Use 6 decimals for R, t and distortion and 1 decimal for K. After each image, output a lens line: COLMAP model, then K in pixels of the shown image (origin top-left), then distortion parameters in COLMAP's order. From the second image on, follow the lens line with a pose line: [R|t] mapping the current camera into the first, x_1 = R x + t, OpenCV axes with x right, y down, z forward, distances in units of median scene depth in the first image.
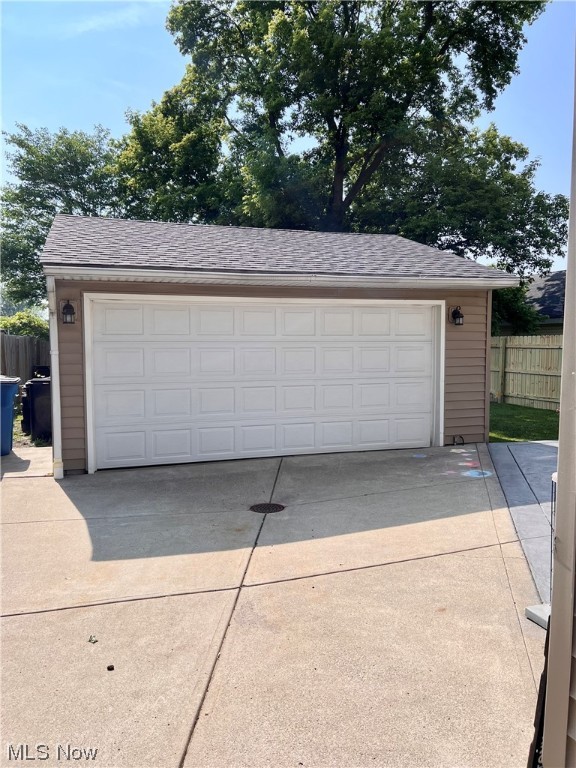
lens RADIAL K [[588.9, 0, 288.1], [0, 588.9, 400.6], [0, 0, 1]] dist [0.123703, -0.181975]
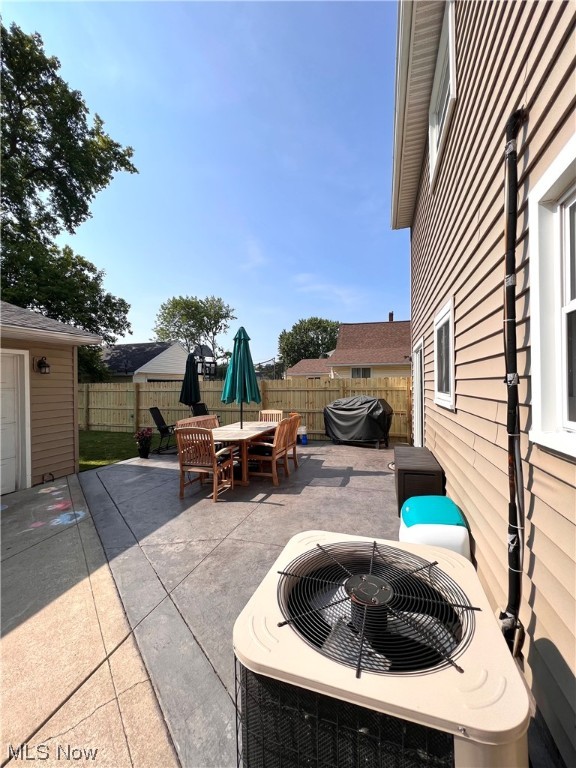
lens RADIAL K [[309.0, 0, 290.5], [0, 309.0, 383.1], [0, 0, 1]] dist [-0.002349, 0.000229]
pose [[0.592075, 0.004011, 0.805873, 0.054691], [0.081742, 0.994531, -0.065006, -0.020113], [-0.801727, 0.104362, 0.588509, 0.171339]]
